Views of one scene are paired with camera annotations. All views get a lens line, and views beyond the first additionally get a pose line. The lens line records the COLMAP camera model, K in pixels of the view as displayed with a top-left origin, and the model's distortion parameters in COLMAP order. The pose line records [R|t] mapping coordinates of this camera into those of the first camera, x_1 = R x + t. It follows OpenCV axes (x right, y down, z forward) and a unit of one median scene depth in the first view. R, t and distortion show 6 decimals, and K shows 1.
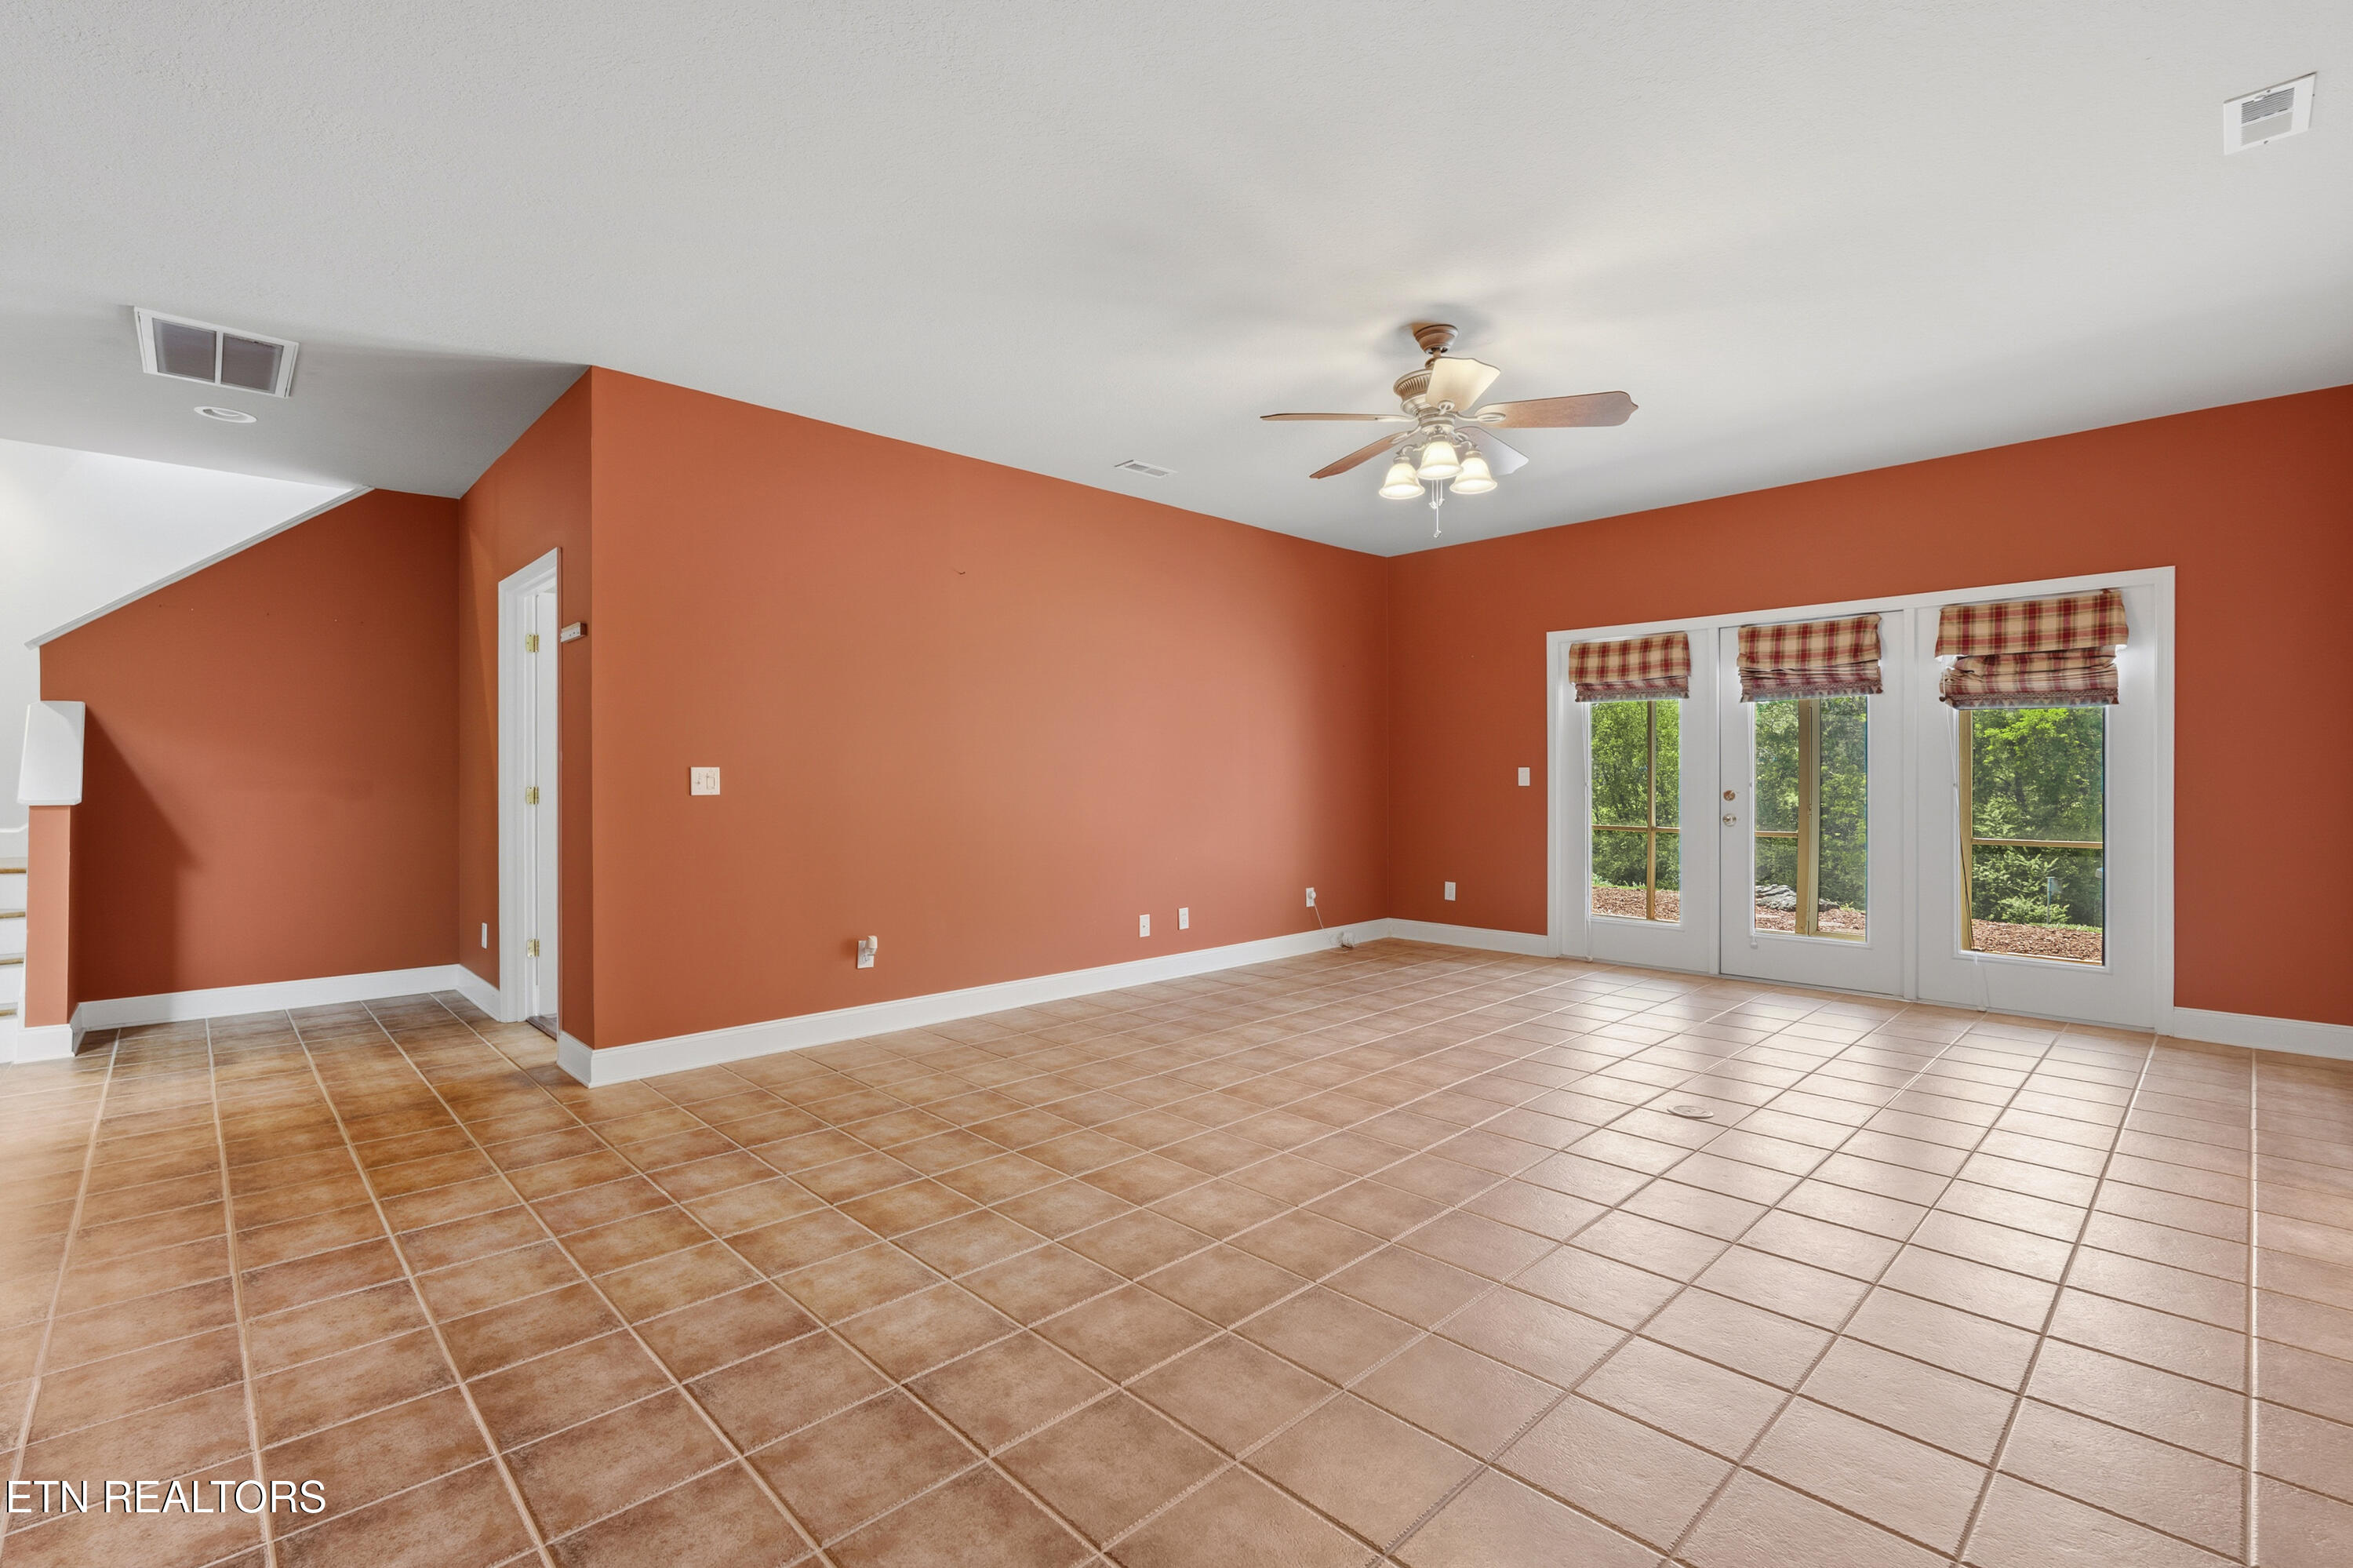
lens RADIAL K [[1040.7, 0, 1175.3], [0, 1040.7, 777.5], [0, 0, 1]] dist [-0.003286, 0.000086]
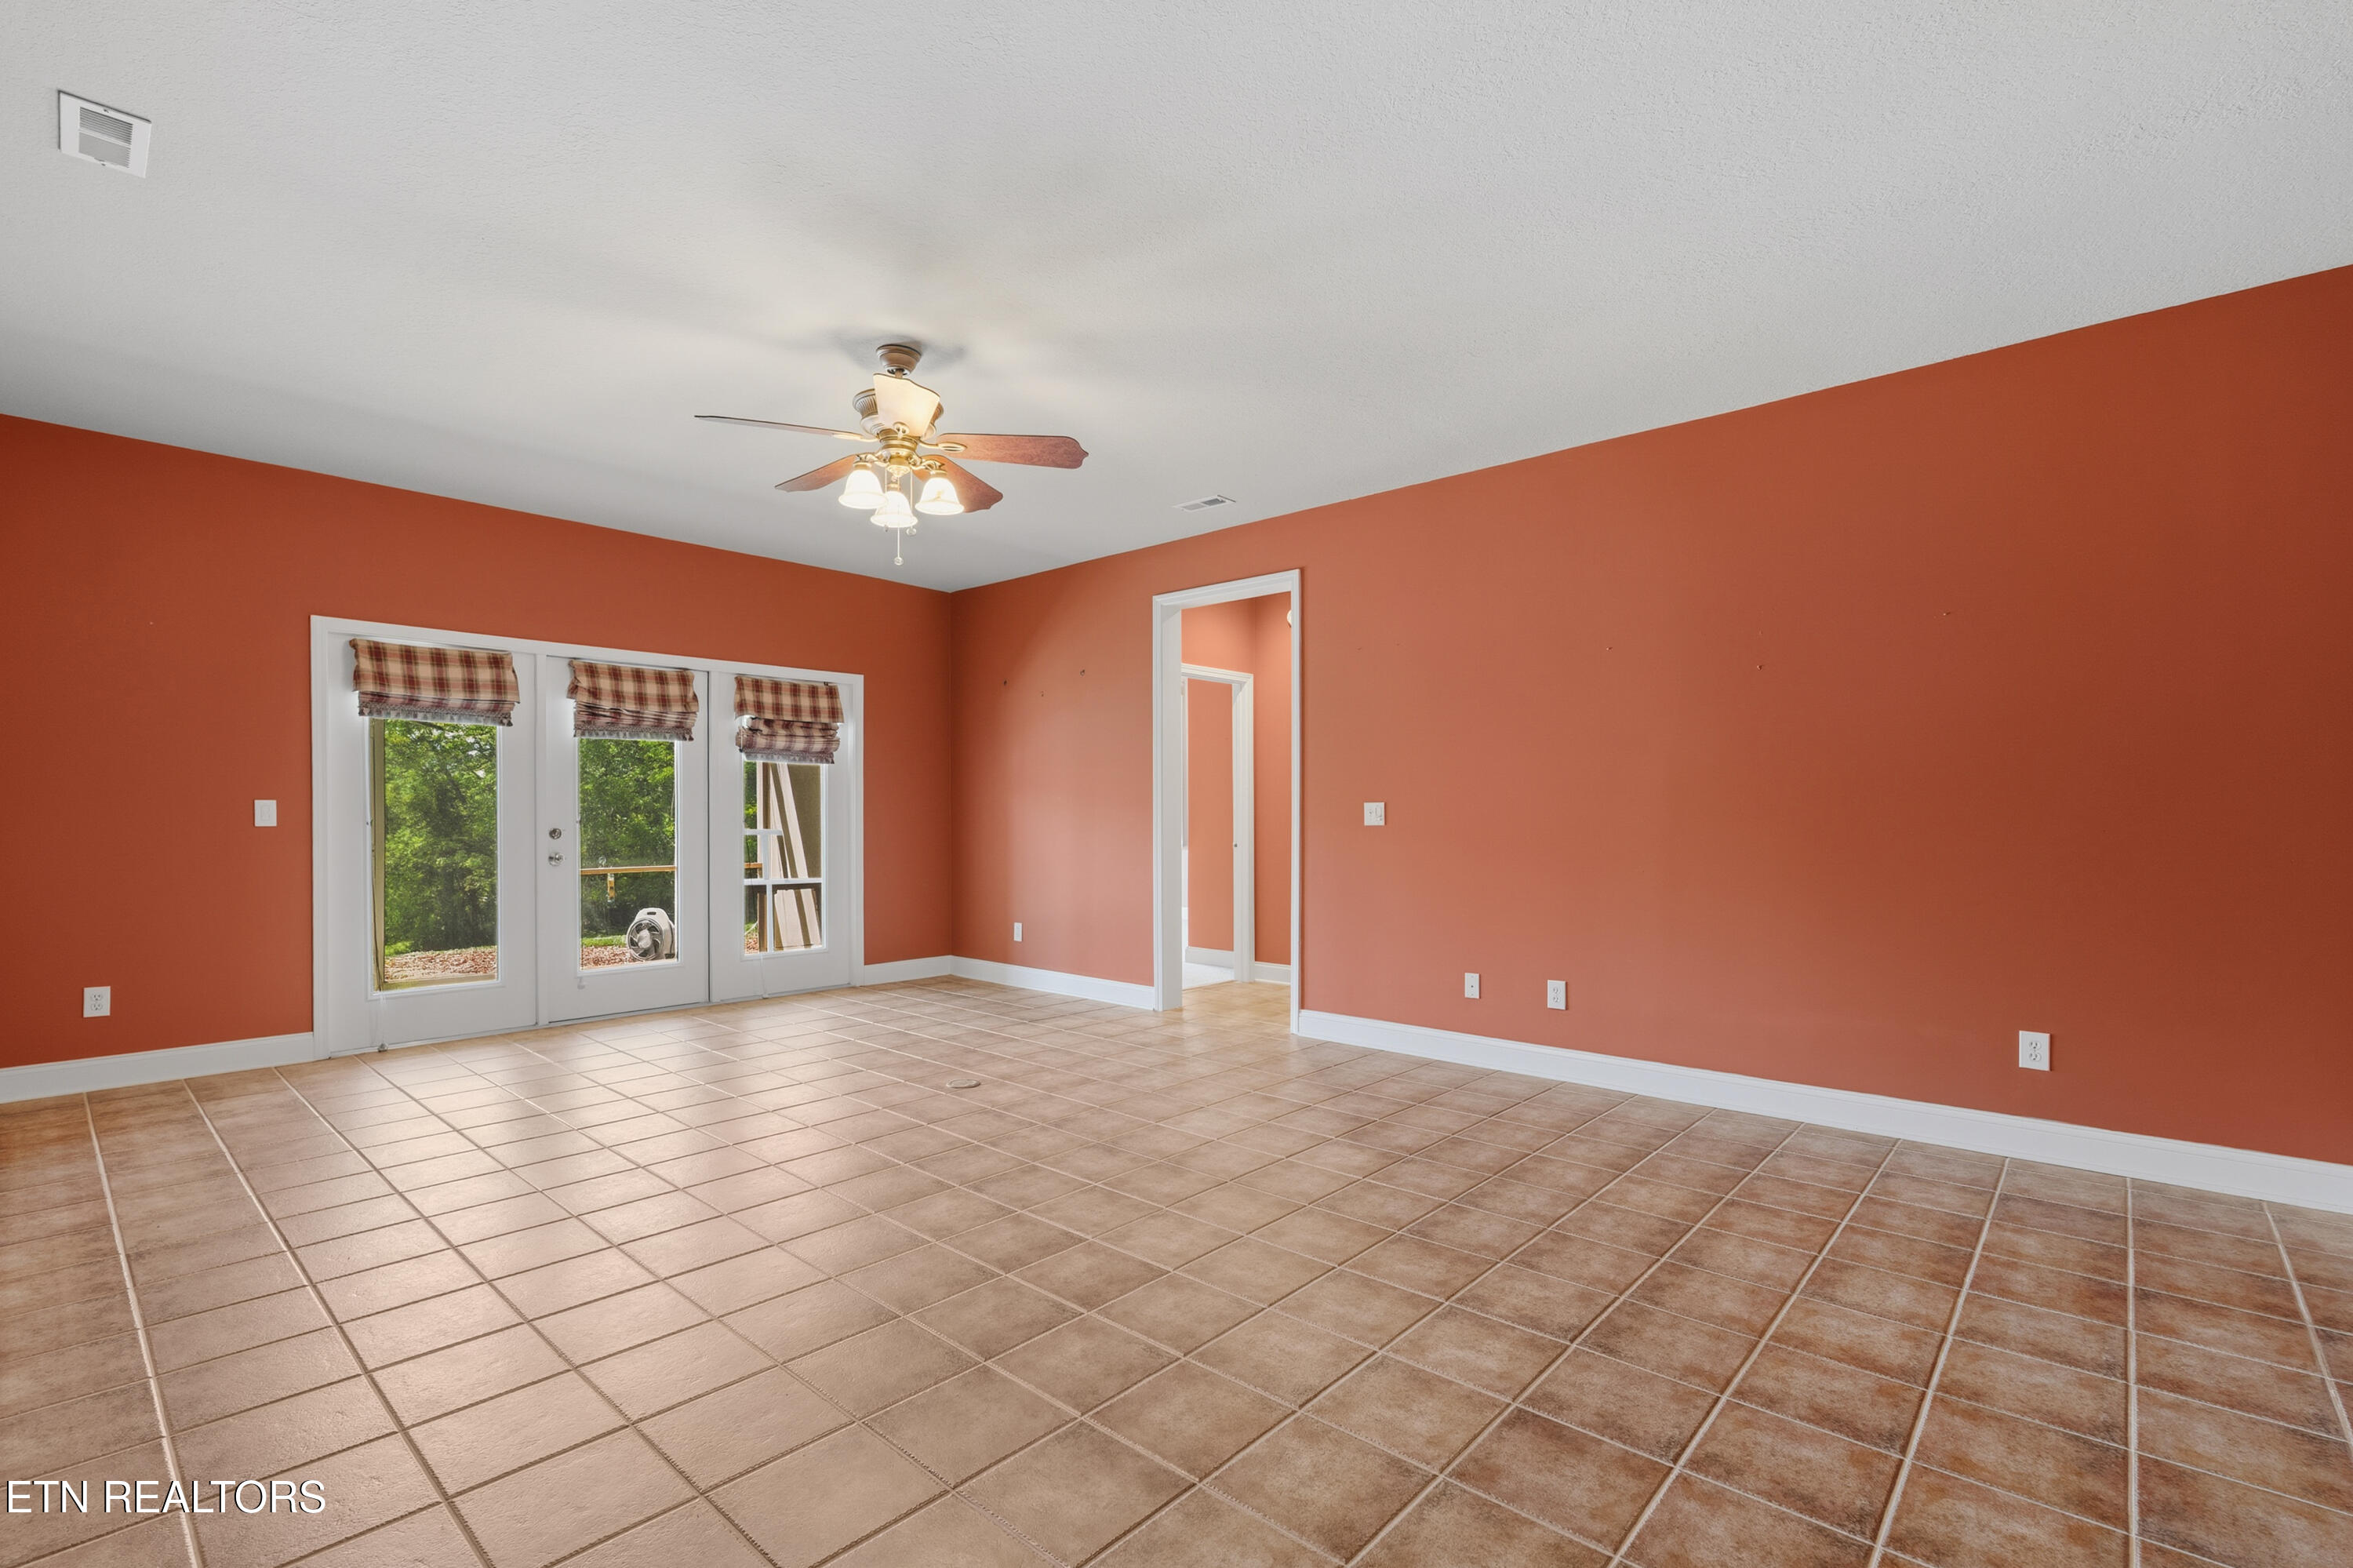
lens RADIAL K [[1040.7, 0, 1173.4], [0, 1040.7, 821.3], [0, 0, 1]] dist [-0.003286, 0.000086]
pose [[-0.061211, -0.004428, 0.998115, -0.588735], [0.001656, 0.999988, 0.004538, 0.003452], [-0.998123, 0.001931, -0.061203, 0.646548]]
